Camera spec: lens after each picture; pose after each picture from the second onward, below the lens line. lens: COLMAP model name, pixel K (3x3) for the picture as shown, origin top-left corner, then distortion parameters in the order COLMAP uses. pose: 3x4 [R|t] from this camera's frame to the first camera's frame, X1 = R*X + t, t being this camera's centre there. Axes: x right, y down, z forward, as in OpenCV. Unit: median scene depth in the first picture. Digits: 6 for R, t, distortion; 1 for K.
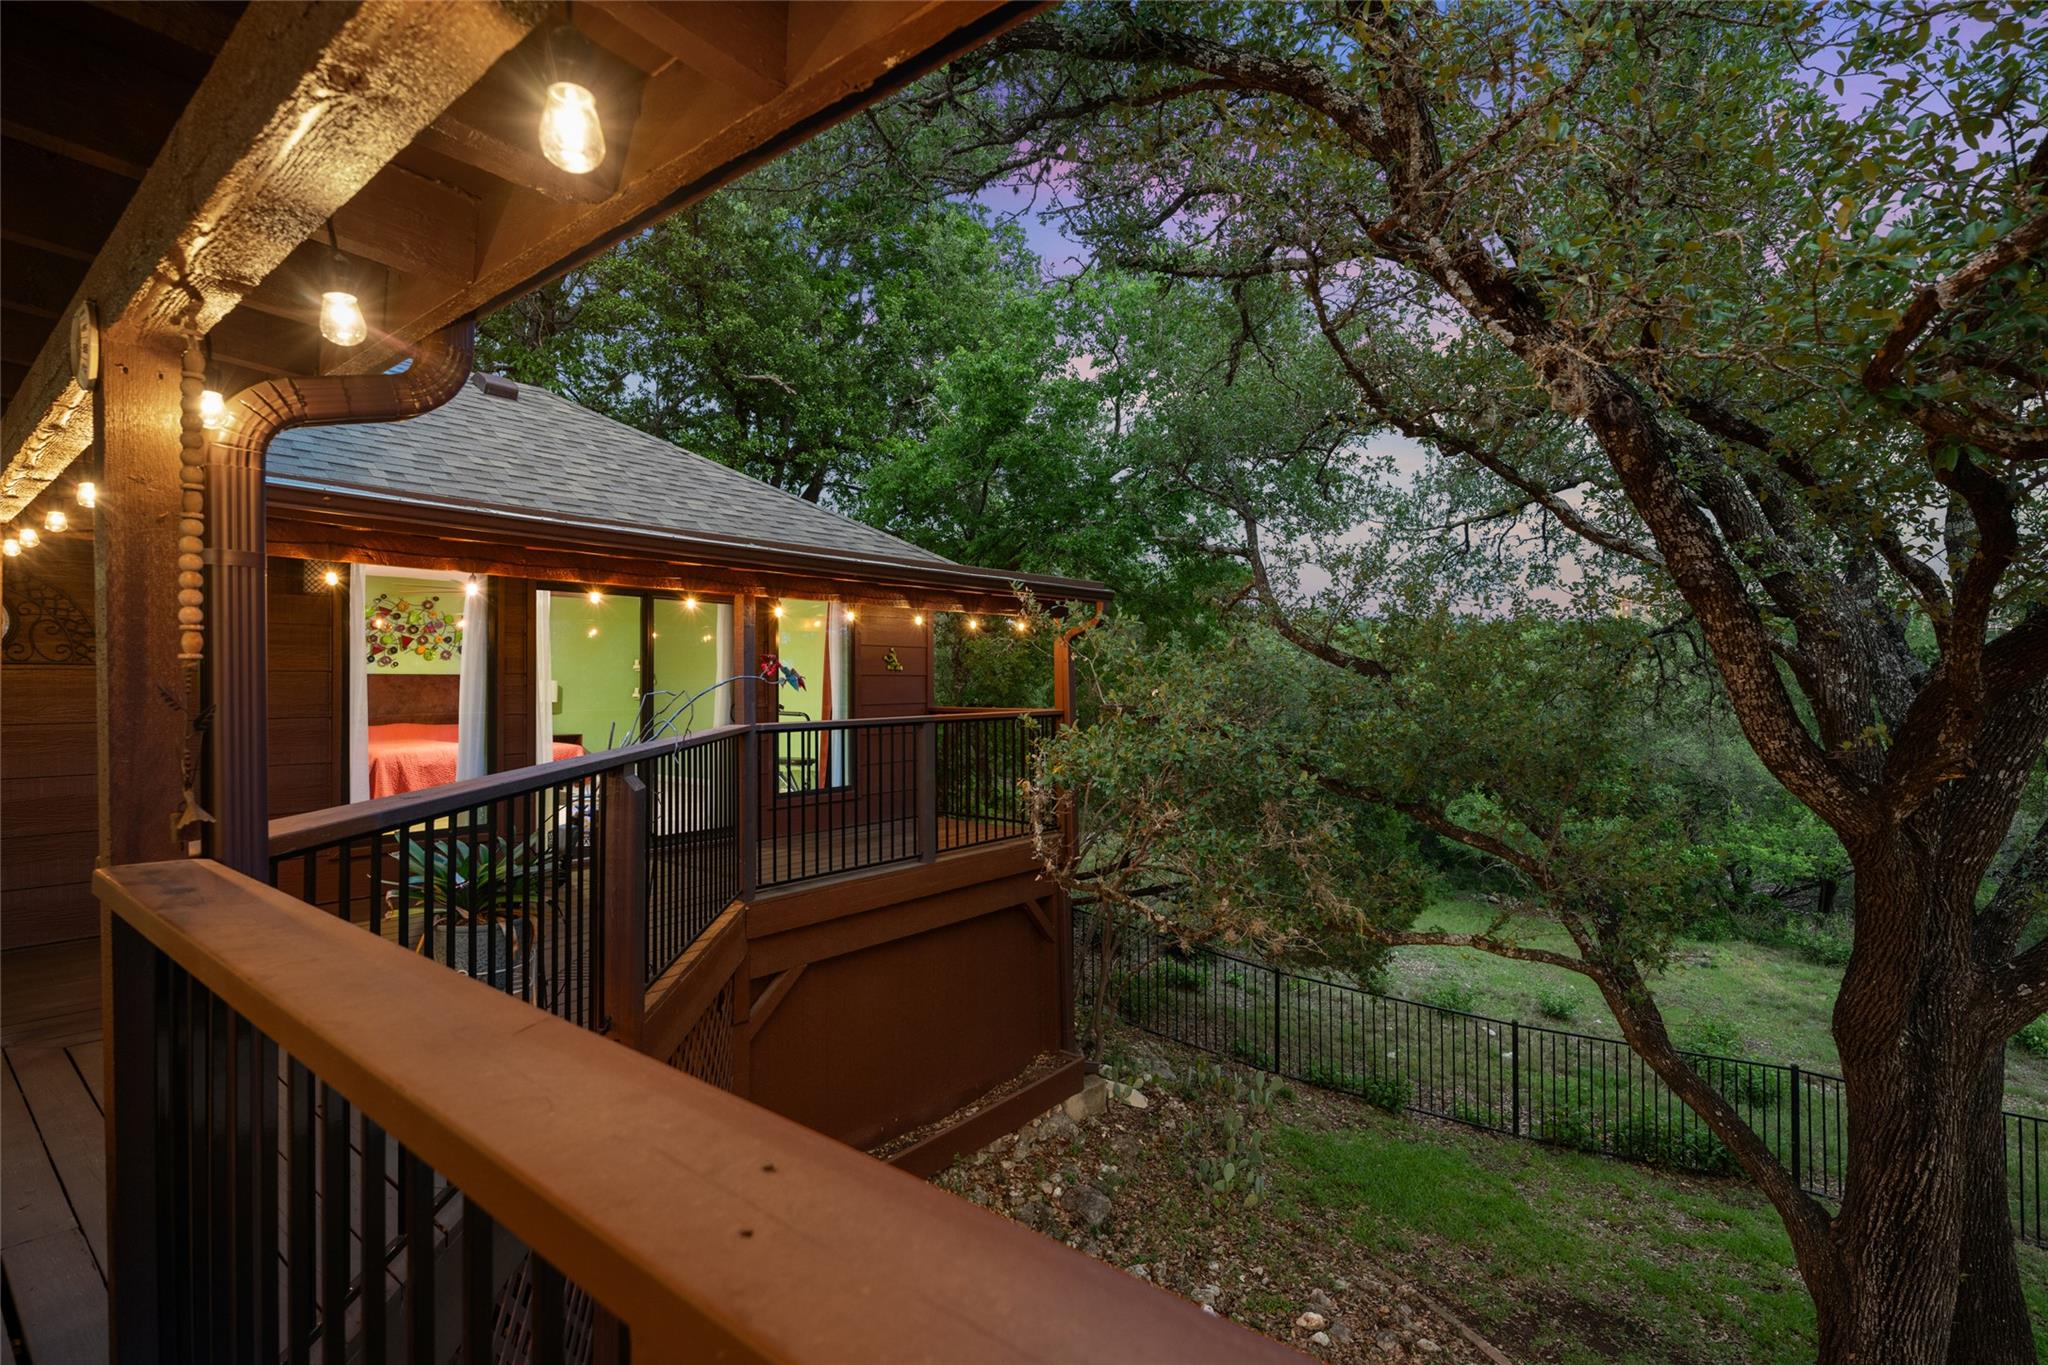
lens RADIAL K [[969.9, 0, 1024.1], [0, 969.9, 678.7], [0, 0, 1]] dist [0.000810, -0.000203]
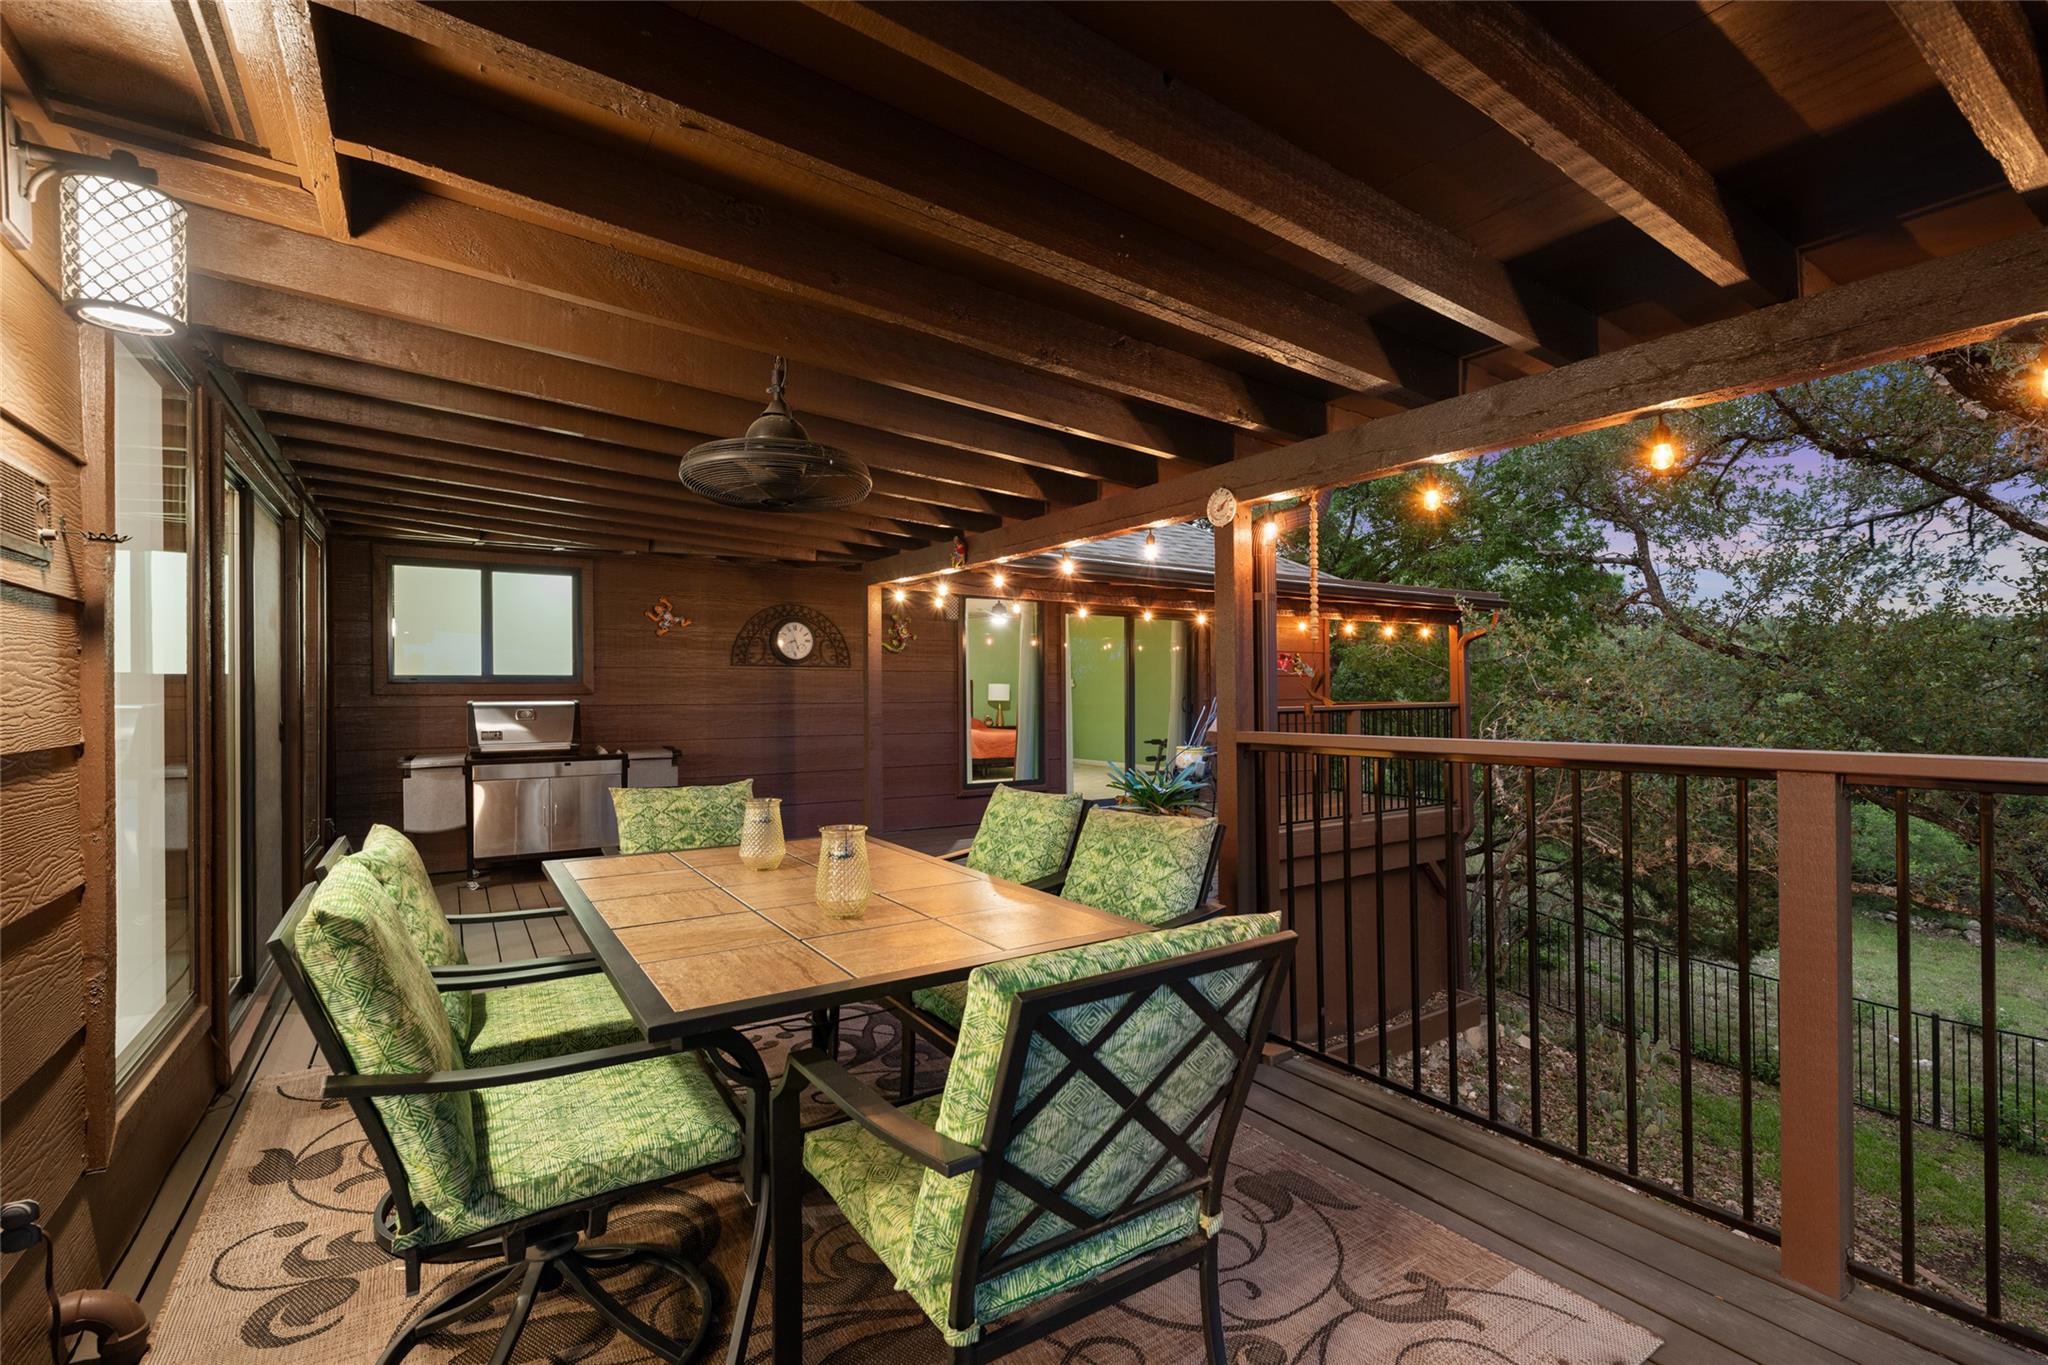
lens RADIAL K [[897.9, 0, 1023.2], [0, 897.9, 695.0], [0, 0, 1]] dist [-0.002454, -0.000490]
pose [[0.952213, -0.002715, -0.305423, -0.117923], [0.003977, 0.999986, 0.003511, 0.014972], [0.305409, -0.004558, 0.952210, -0.182046]]
